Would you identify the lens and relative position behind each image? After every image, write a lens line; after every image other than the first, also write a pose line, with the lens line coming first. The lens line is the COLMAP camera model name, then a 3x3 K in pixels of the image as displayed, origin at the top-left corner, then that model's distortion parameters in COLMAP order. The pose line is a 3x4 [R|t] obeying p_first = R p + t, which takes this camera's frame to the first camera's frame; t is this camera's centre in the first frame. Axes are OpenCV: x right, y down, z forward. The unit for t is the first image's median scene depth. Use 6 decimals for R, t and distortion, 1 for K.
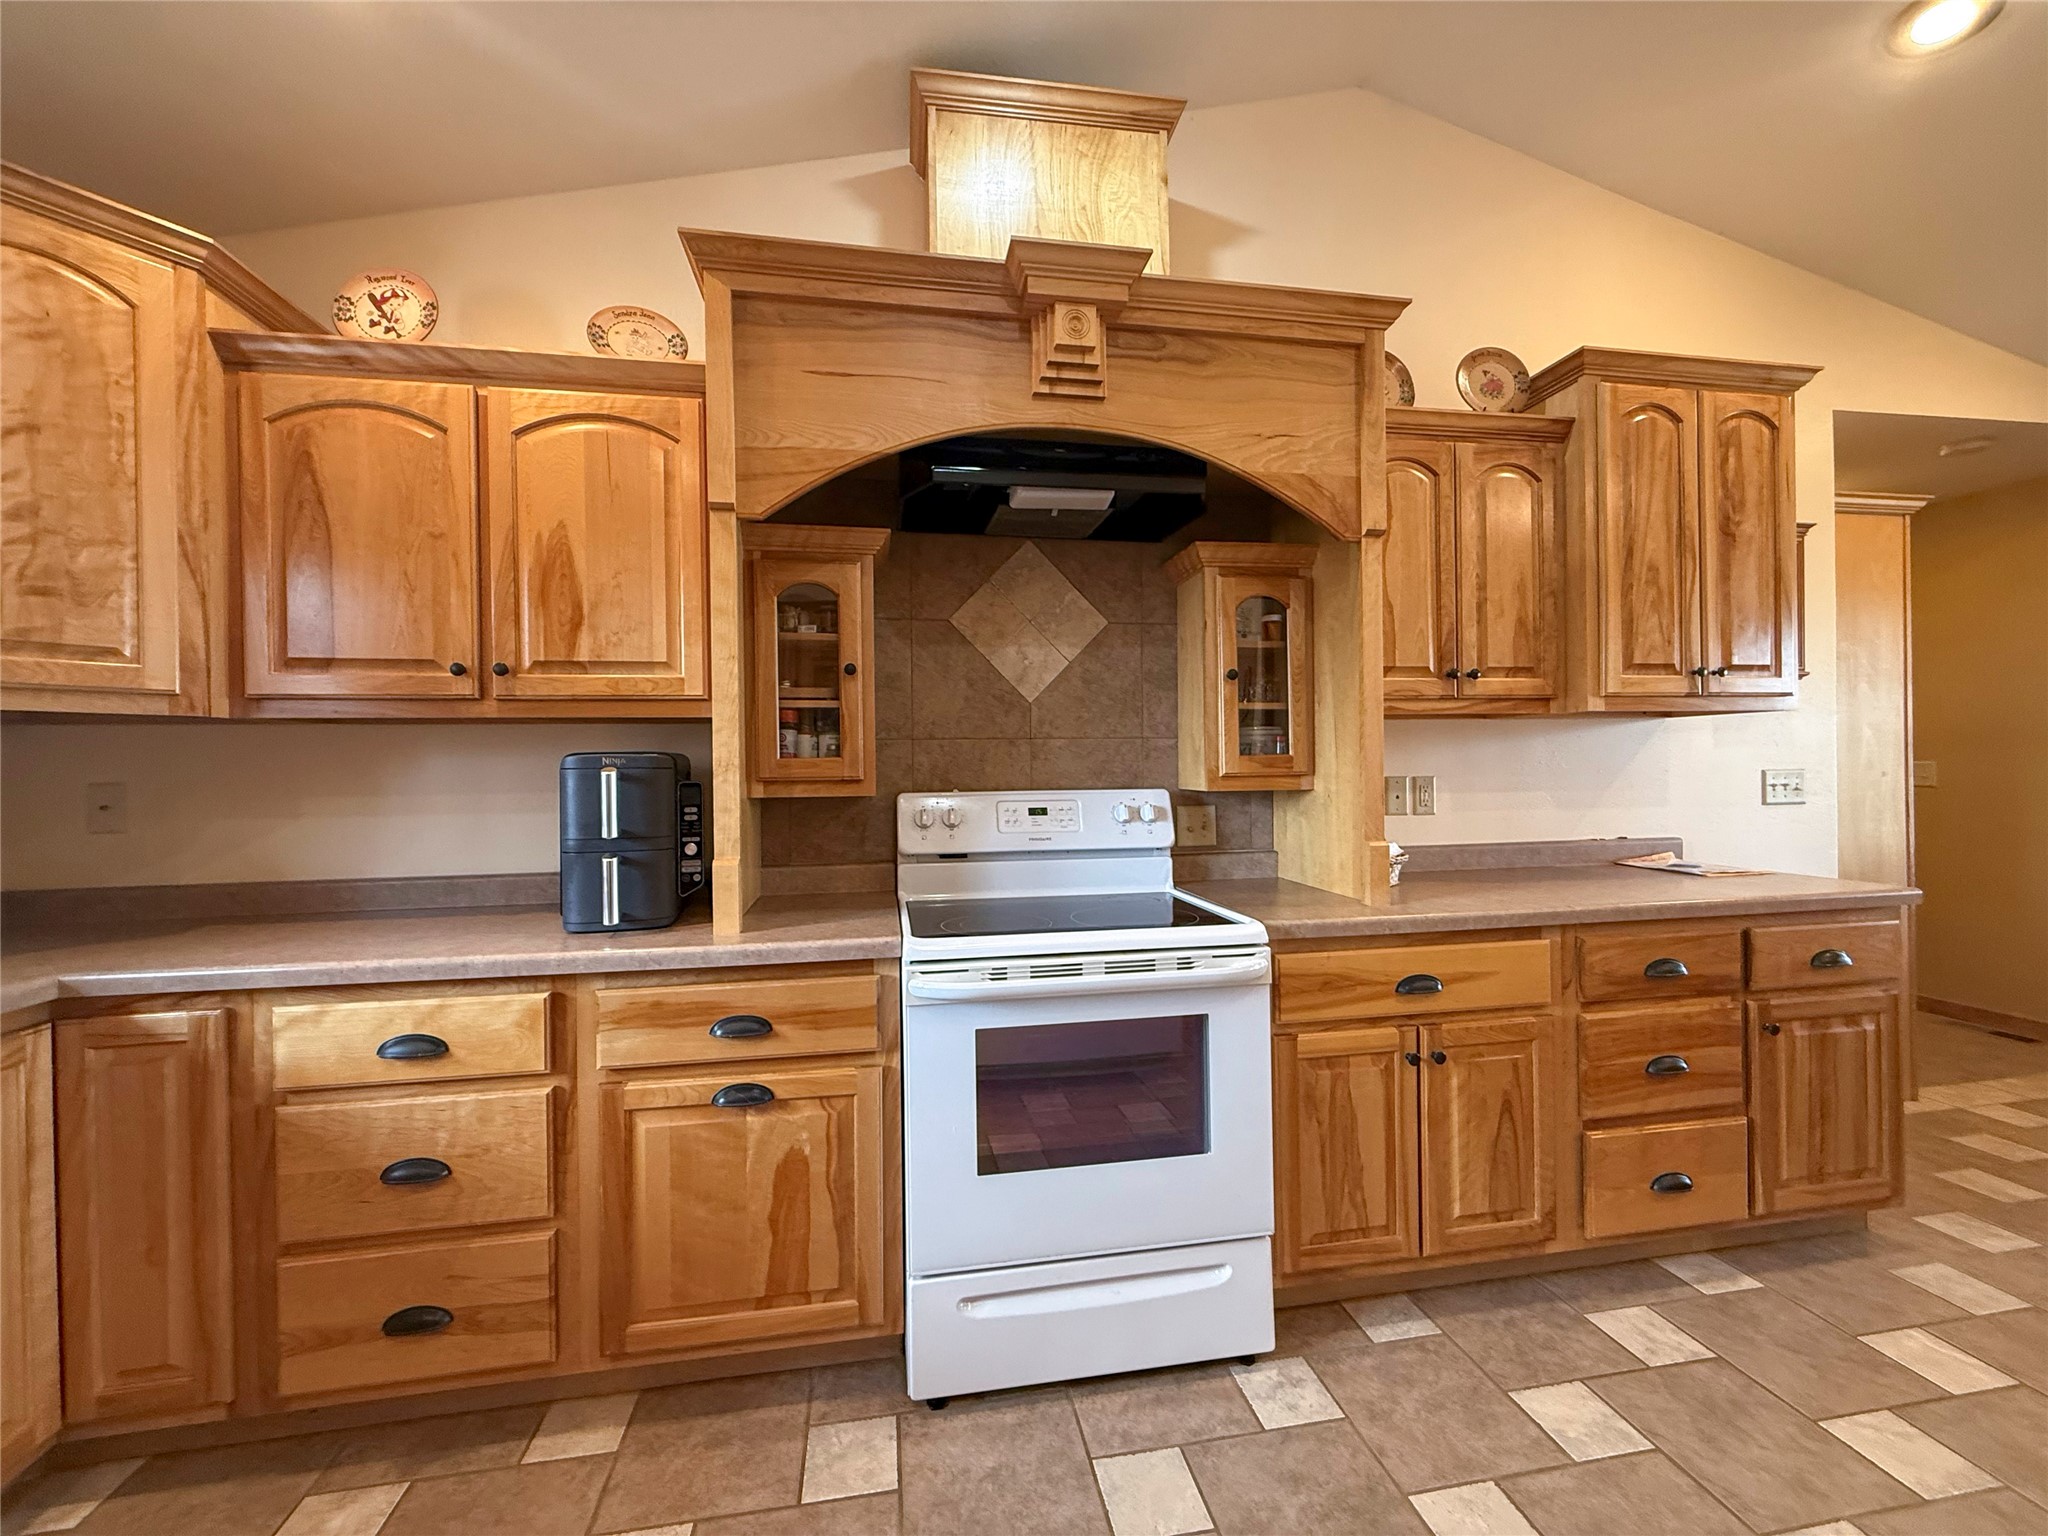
lens RADIAL K [[817.6, 0, 1021.0], [0, 817.6, 767.4], [0, 0, 1]] dist [0.000196, 0.000031]
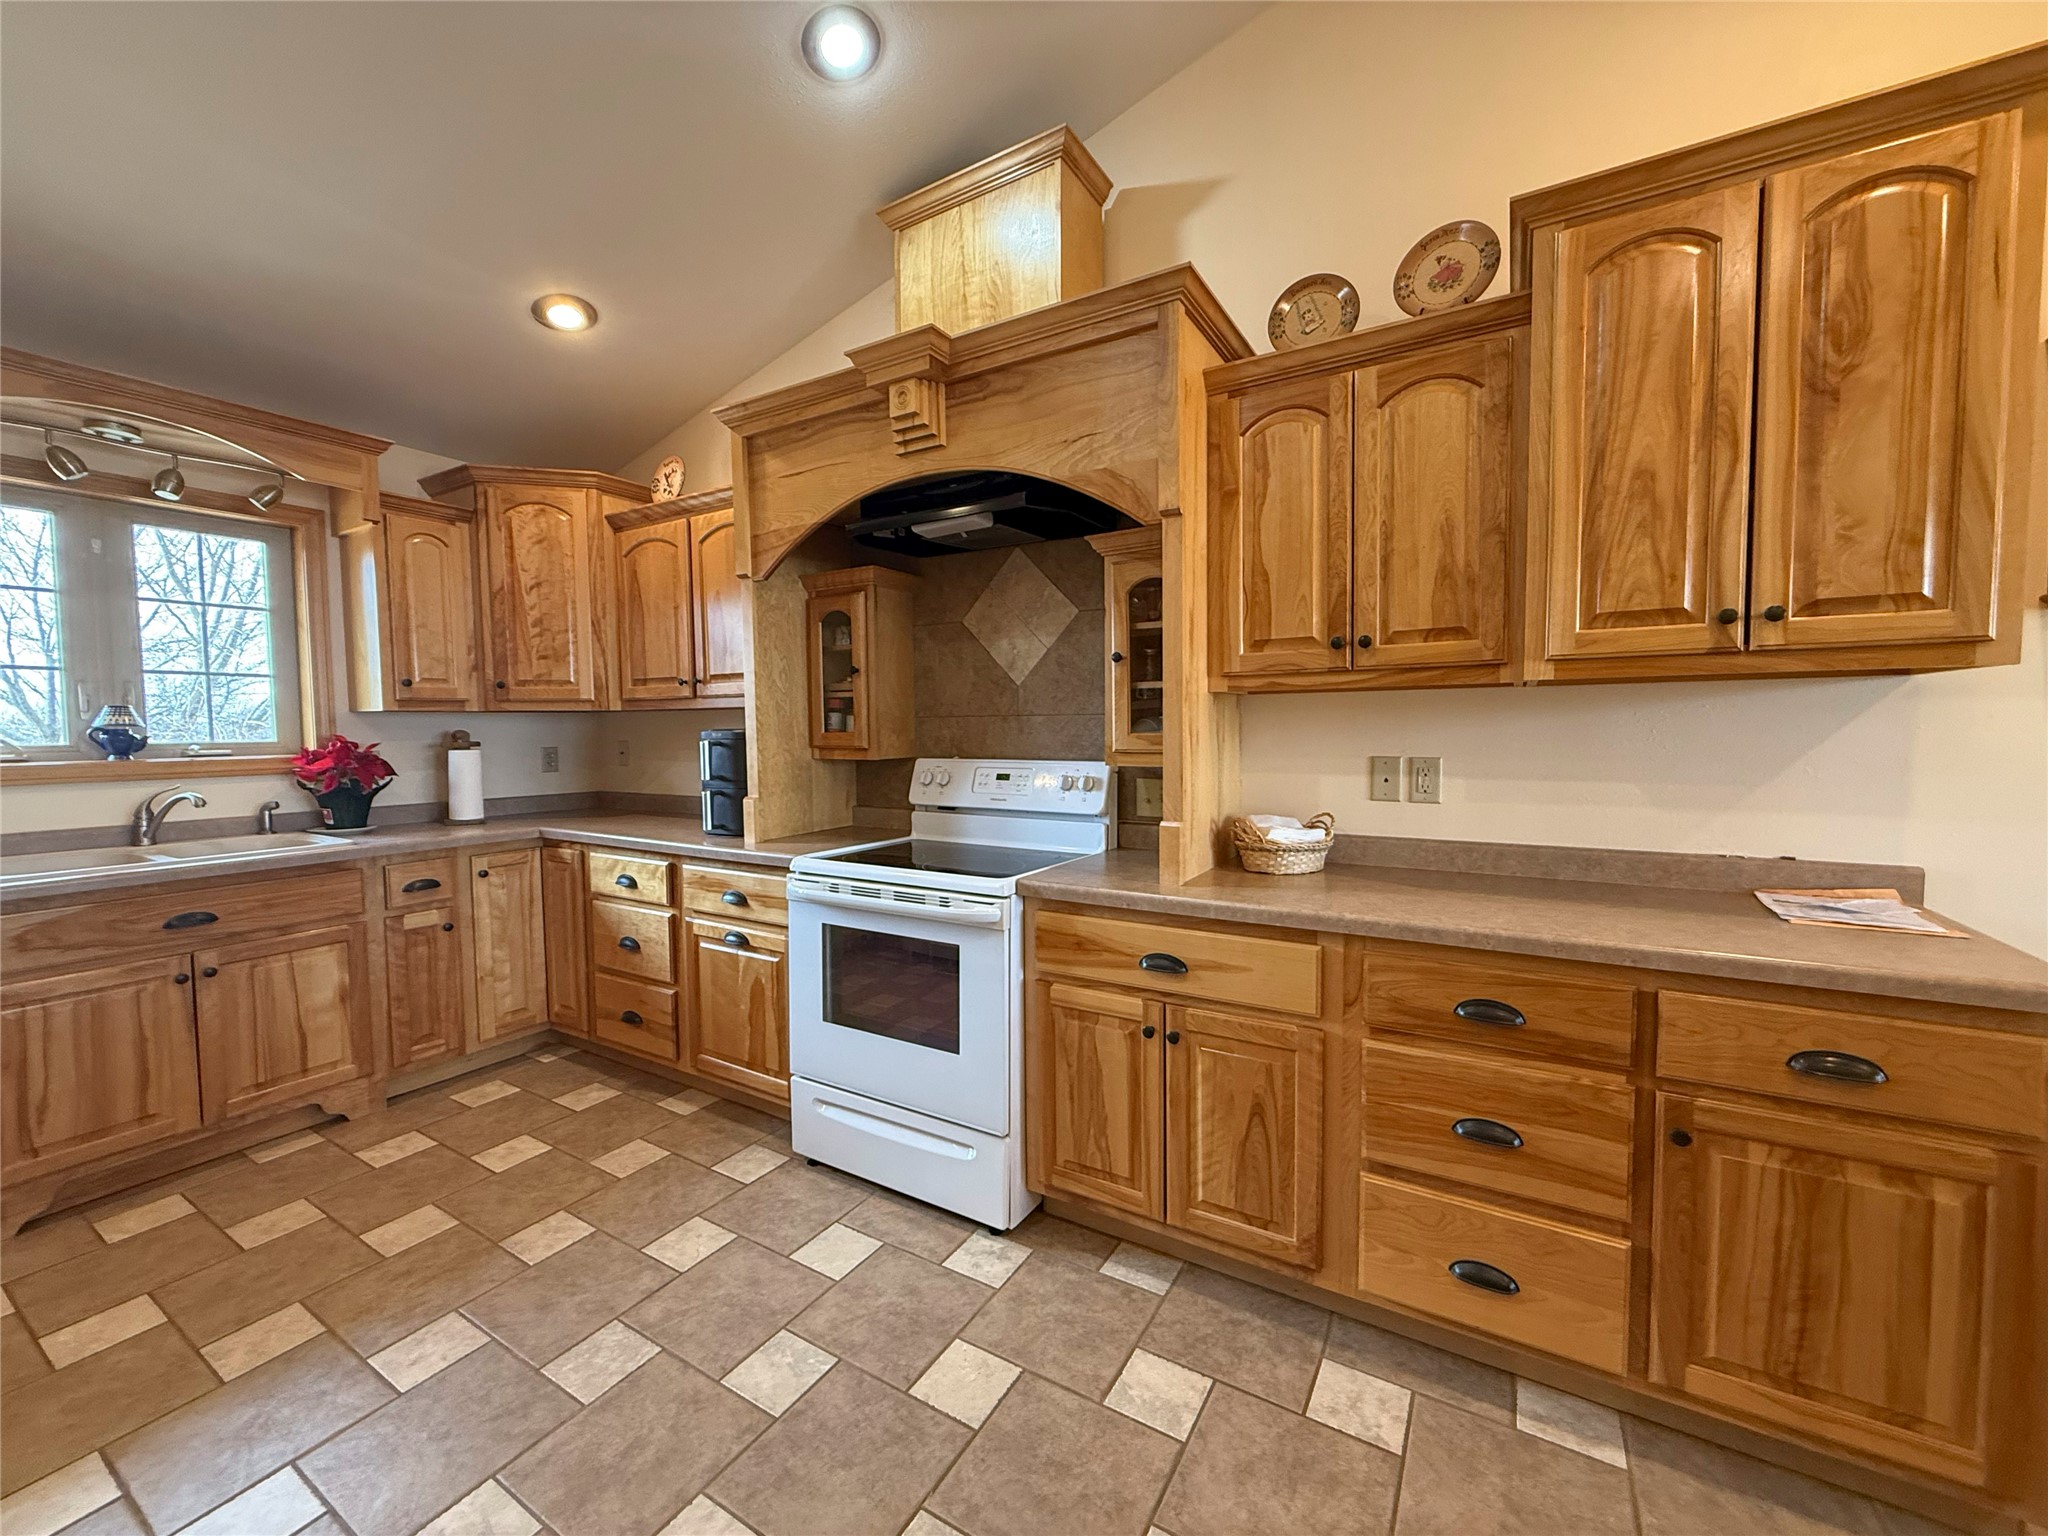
lens RADIAL K [[817.6, 0, 1025.2], [0, 817.6, 768.3], [0, 0, 1]] dist [0.000196, 0.000031]
pose [[0.755338, 0.040404, -0.654088, 1.011348], [-0.001432, 0.998197, 0.060007, -0.038210], [0.655333, -0.044389, 0.754034, 0.128486]]
